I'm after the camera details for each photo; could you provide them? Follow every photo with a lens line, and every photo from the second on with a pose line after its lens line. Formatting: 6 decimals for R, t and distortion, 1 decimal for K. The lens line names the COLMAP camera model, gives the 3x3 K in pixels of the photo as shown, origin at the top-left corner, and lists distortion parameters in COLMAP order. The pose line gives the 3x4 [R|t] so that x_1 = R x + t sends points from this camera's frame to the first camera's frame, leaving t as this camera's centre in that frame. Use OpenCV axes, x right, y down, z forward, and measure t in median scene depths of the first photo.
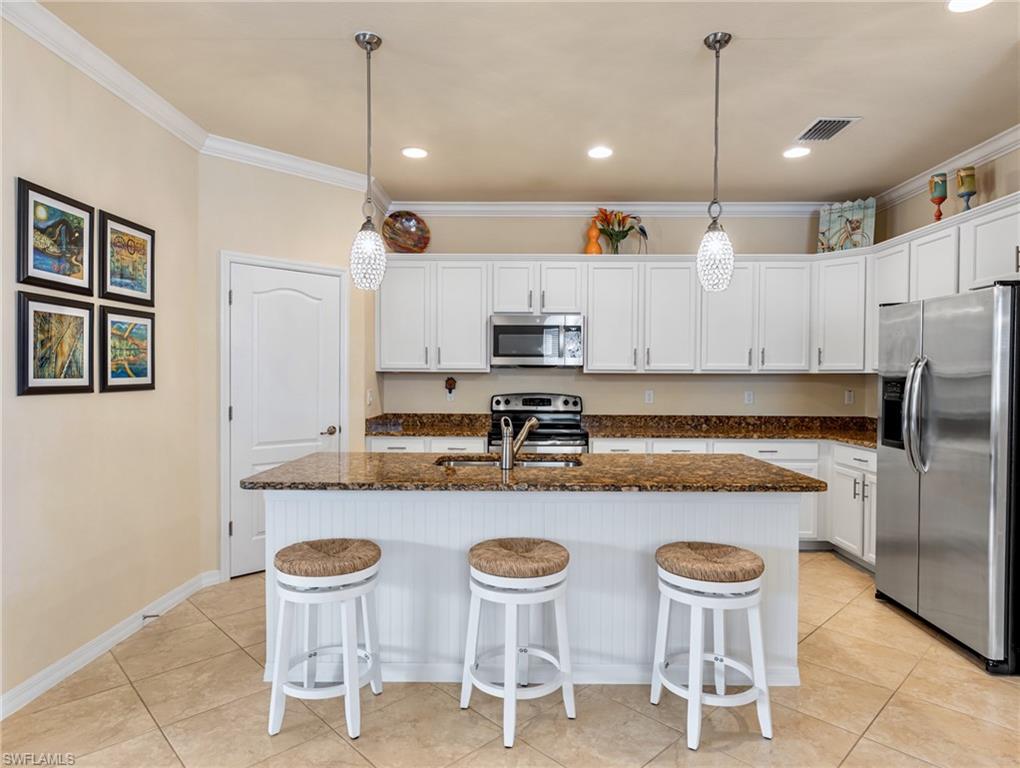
lens RADIAL K [[596.8, 0, 515.2], [0, 596.8, 384.7], [0, 0, 1]] dist [0.003059, -0.001714]
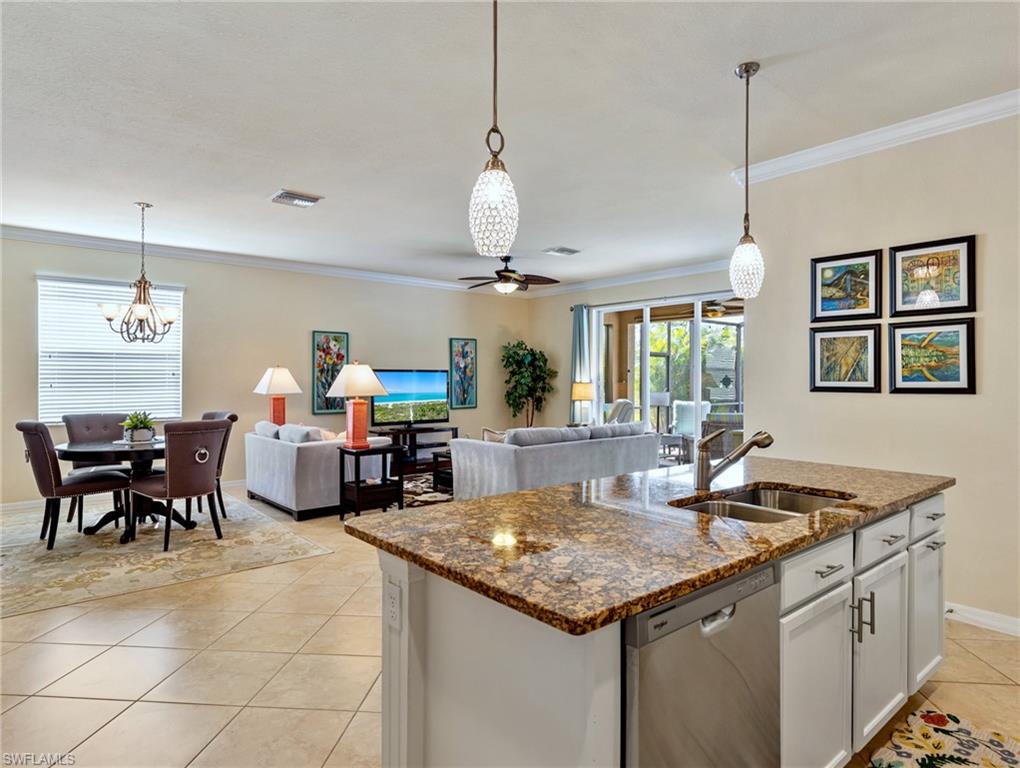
lens RADIAL K [[602.4, 0, 513.2], [0, 602.4, 376.9], [0, 0, 1]] dist [0.000584, 0.000573]
pose [[-0.755467, -0.008000, -0.655138, 0.580508], [-0.016287, 0.999846, 0.006573, -0.013206], [0.654984, 0.015636, -0.755481, 1.147472]]
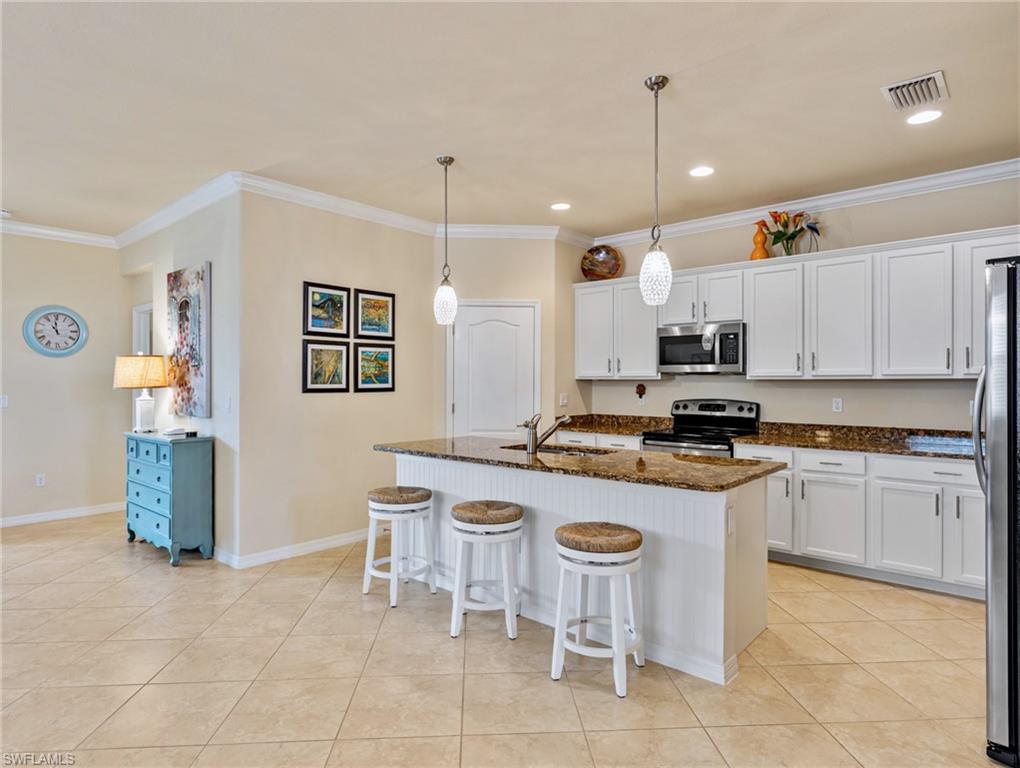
lens RADIAL K [[582.2, 0, 514.4], [0, 582.2, 379.7], [0, 0, 1]] dist [-0.000233, -0.001176]
pose [[0.761374, -0.006650, -0.648279, 0.615656], [-0.008032, 0.999774, -0.019689, 0.004547], [0.648263, 0.020198, 0.761148, 0.003823]]
